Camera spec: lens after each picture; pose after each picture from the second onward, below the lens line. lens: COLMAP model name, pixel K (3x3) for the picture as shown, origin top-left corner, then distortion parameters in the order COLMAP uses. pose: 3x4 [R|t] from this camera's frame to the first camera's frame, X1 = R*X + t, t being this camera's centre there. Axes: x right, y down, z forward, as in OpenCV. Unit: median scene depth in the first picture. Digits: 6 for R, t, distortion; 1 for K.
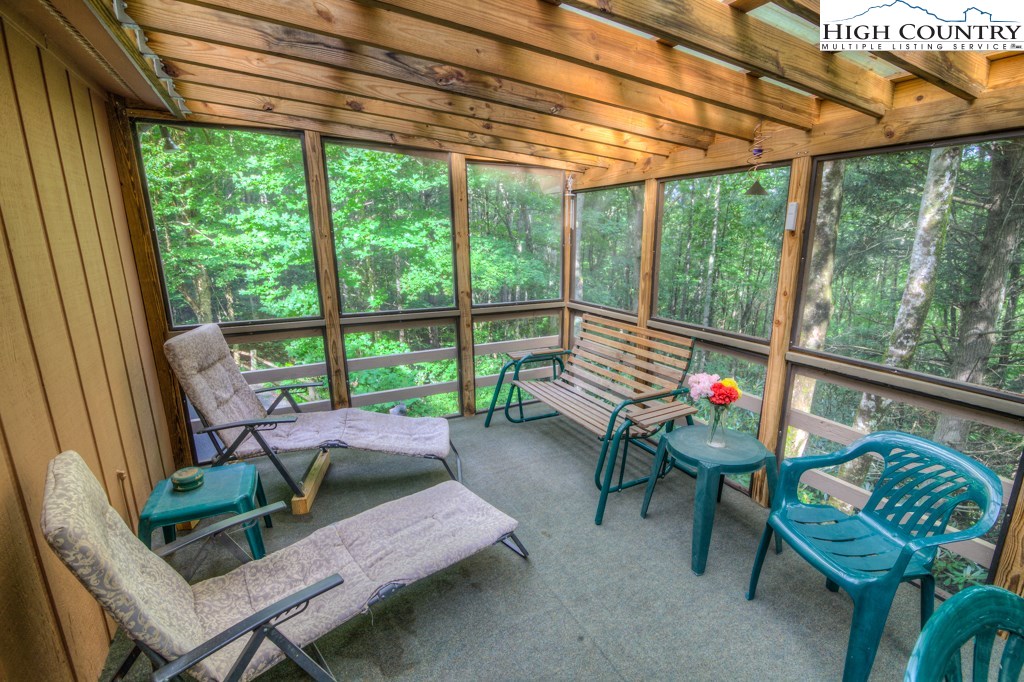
lens RADIAL K [[469.6, 0, 526.4], [0, 469.6, 341.5], [0, 0, 1]] dist [-0.016804, 0.001400]
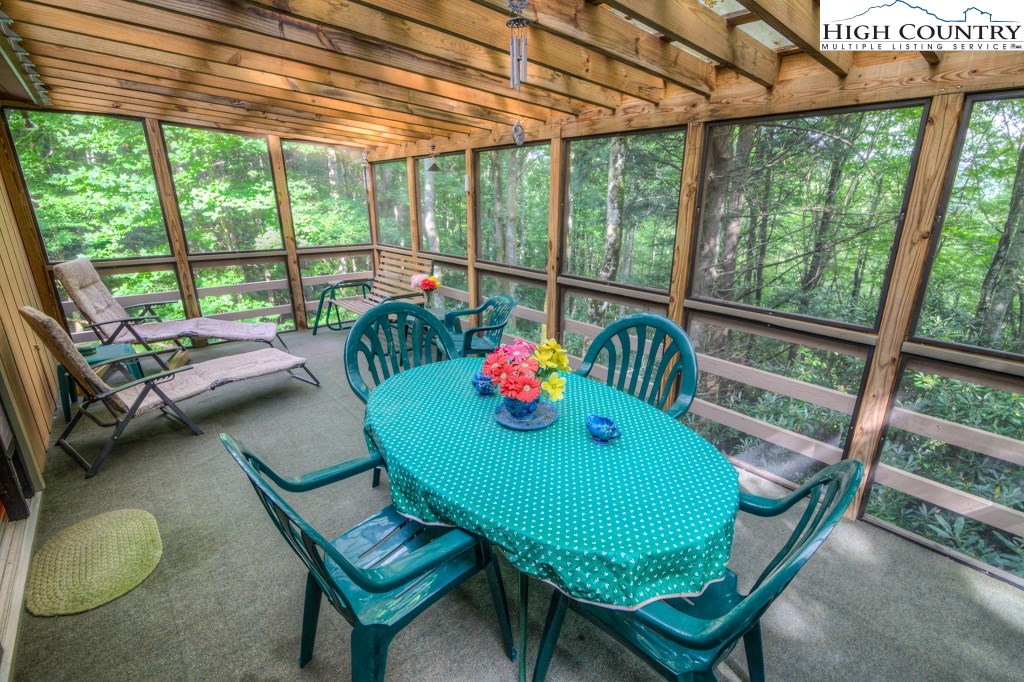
lens RADIAL K [[469.6, 0, 526.4], [0, 469.6, 341.5], [0, 0, 1]] dist [-0.016804, 0.001400]
pose [[0.973441, -0.061577, 0.220502, 0.075145], [0.045328, 0.995921, 0.078012, 0.041197], [-0.224407, -0.065945, 0.972262, -0.167706]]
